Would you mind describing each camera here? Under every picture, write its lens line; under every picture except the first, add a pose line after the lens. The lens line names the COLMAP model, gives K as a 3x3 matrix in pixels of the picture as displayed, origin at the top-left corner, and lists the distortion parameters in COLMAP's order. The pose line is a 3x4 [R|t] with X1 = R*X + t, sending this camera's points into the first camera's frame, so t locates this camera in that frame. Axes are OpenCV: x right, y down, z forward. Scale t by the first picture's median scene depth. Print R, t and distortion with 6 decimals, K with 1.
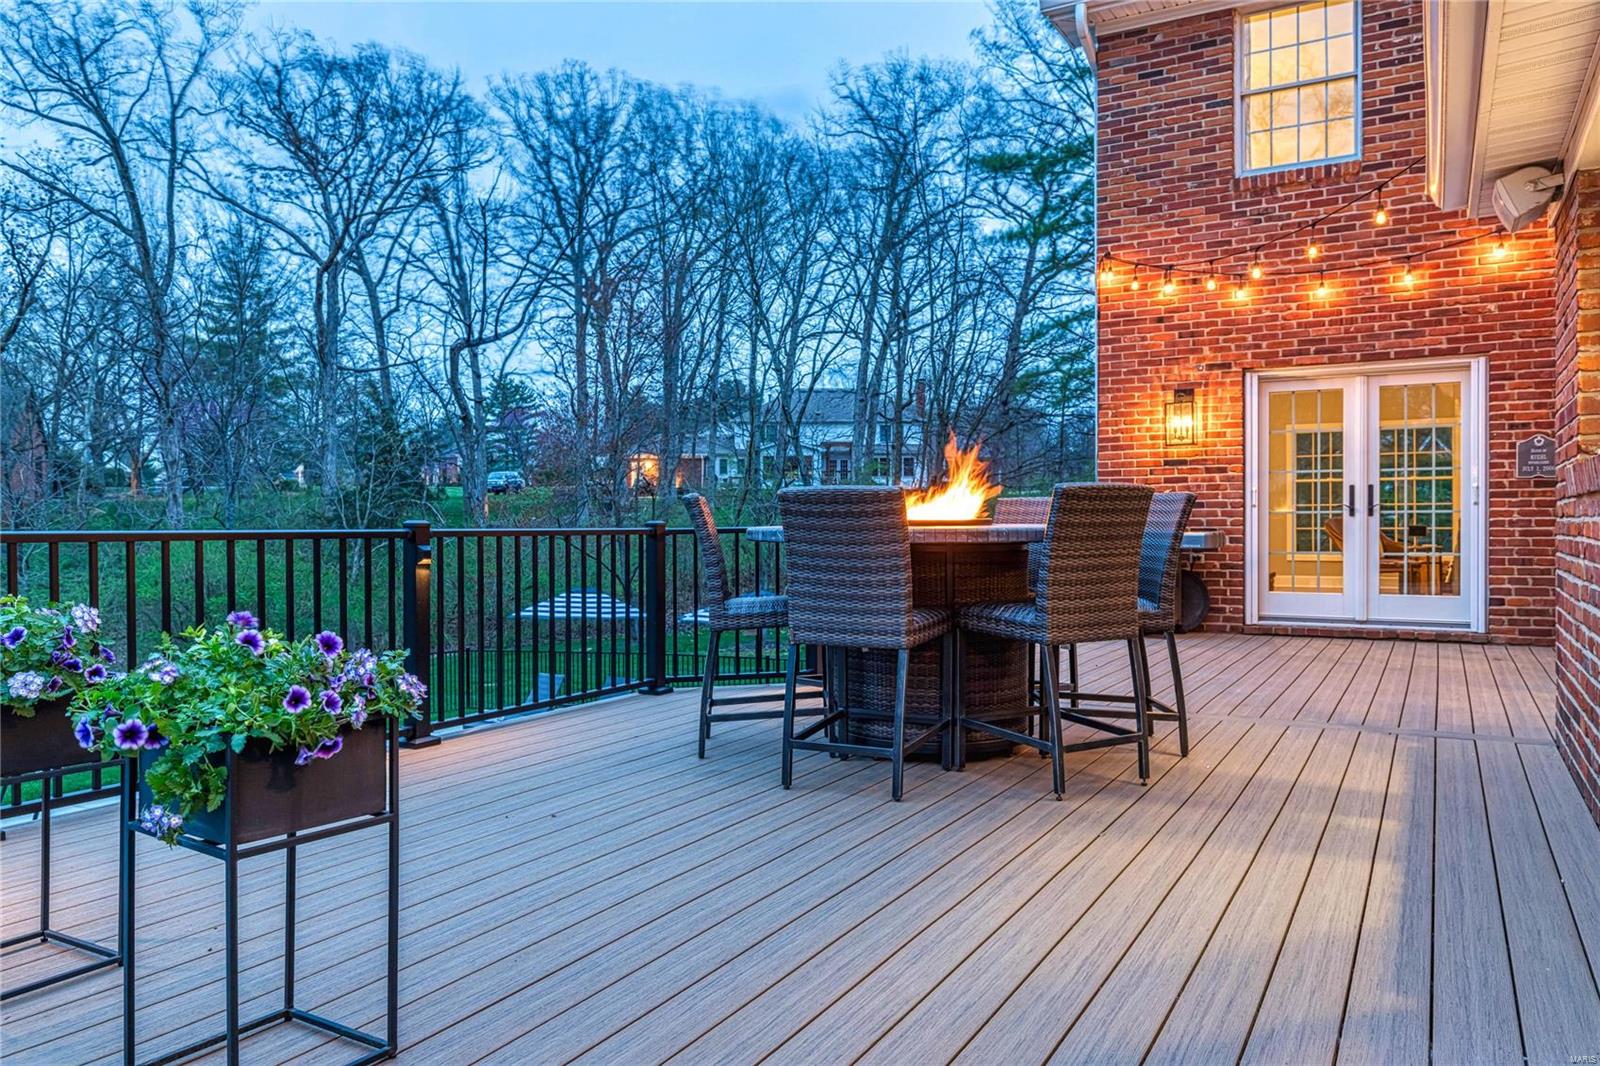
lens RADIAL K [[1090.7, 0, 821.7], [0, 1090.7, 532.7], [0, 0, 1]] dist [-0.000748, 0.001014]
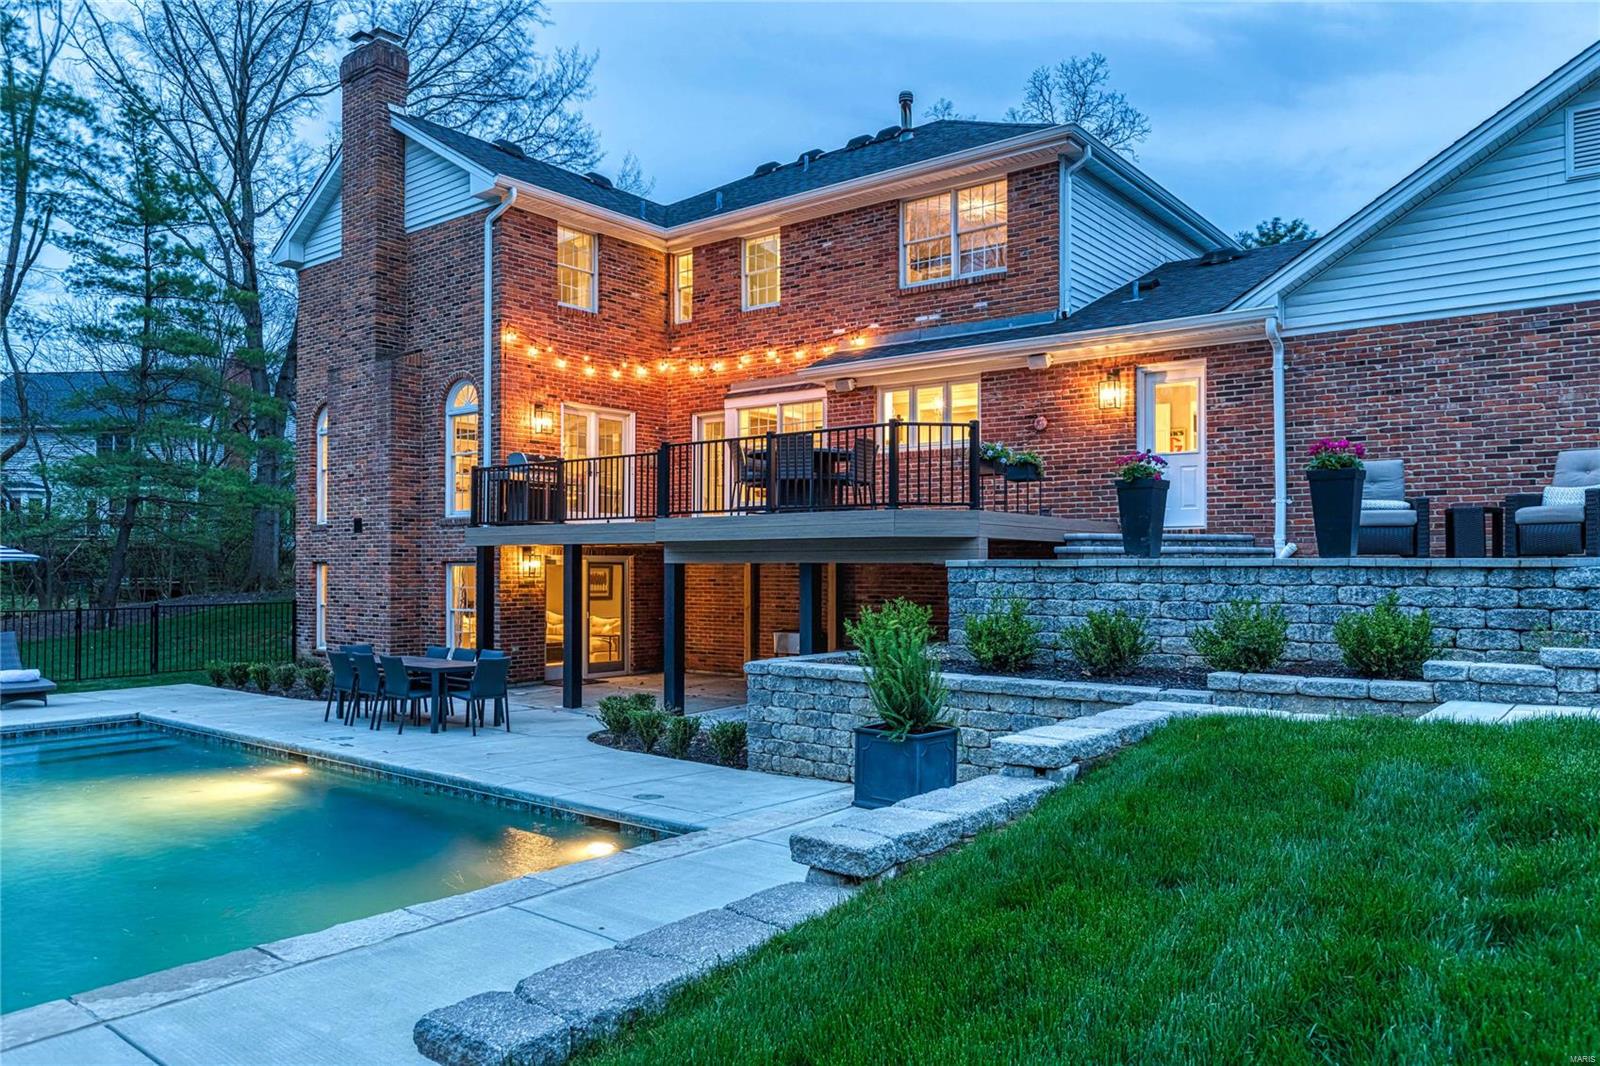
lens RADIAL K [[1097.6, 0, 804.7], [0, 1097.6, 551.6], [0, 0, 1]] dist [-0.003661, 0.000670]
pose [[0.158220, 0.015126, 0.987288, -1.582463], [0.008379, 0.999826, -0.016661, 0.173132], [-0.987368, 0.010909, 0.158066, 0.240164]]
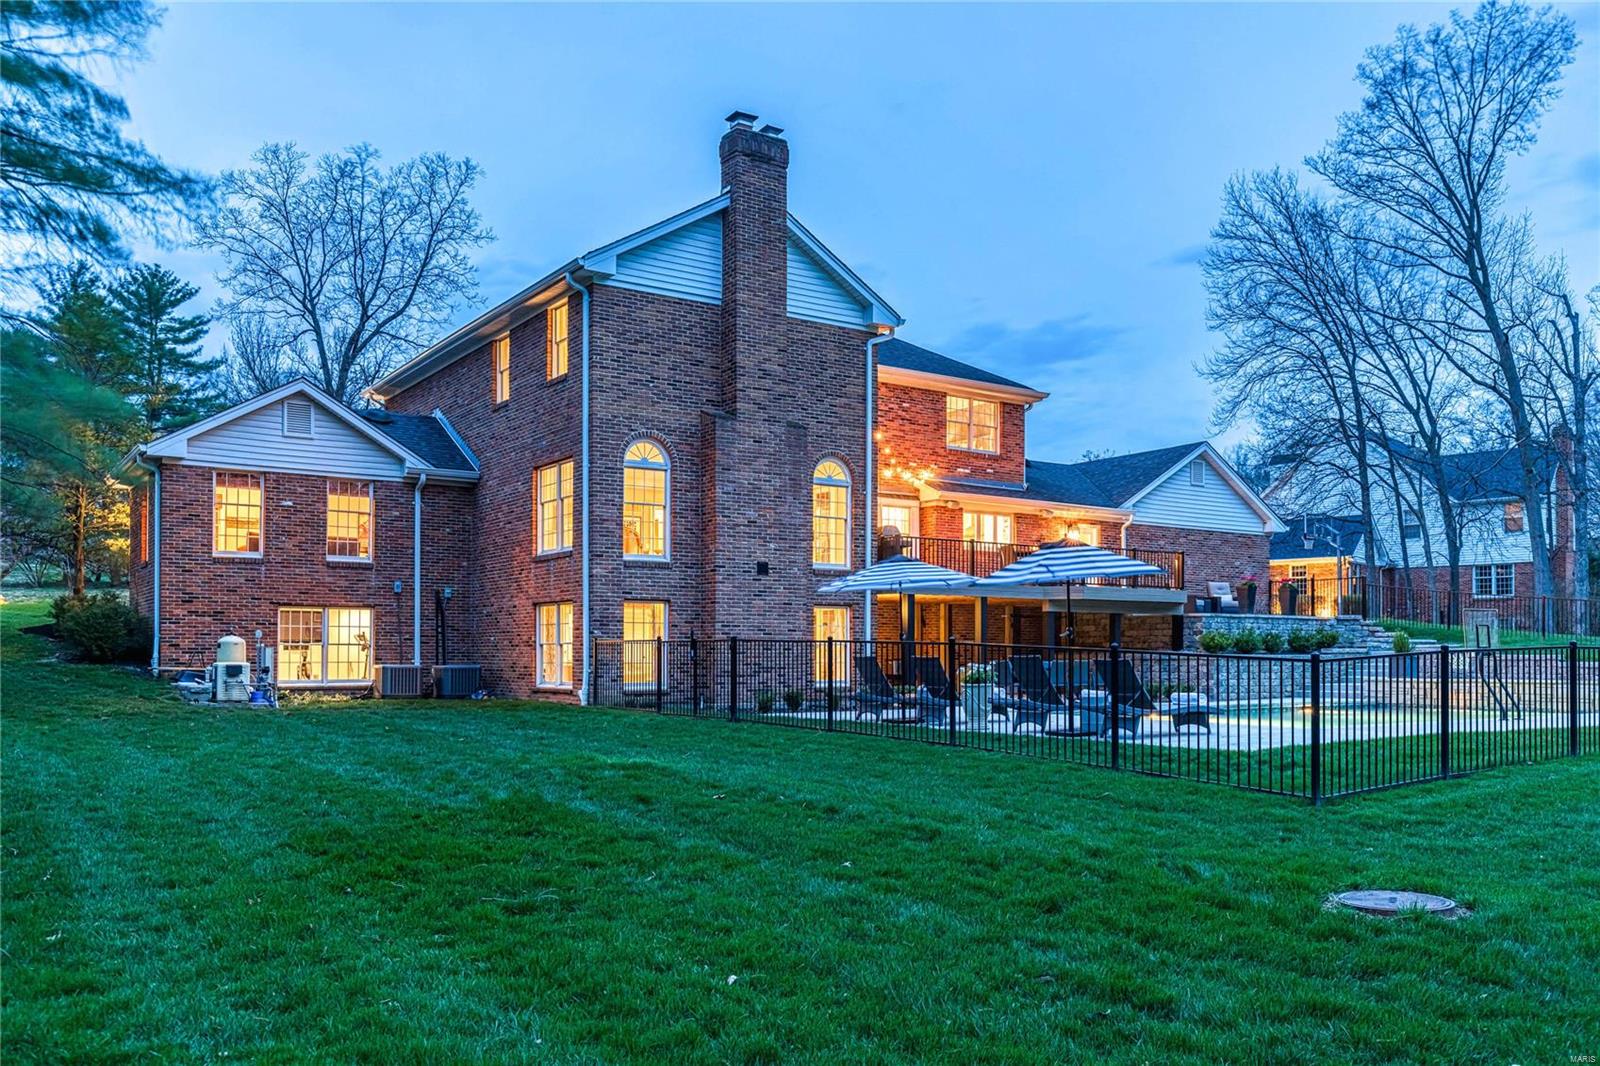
lens RADIAL K [[1262.1, 0, 793.5], [0, 1262.1, 640.2], [0, 0, 1]] dist [0.004858, 0.002107]
pose [[-0.891073, 0.004284, 0.453840, -0.901068], [0.003469, 0.999991, -0.002628, 0.241660], [-0.453847, -0.000768, -0.891079, 3.843546]]
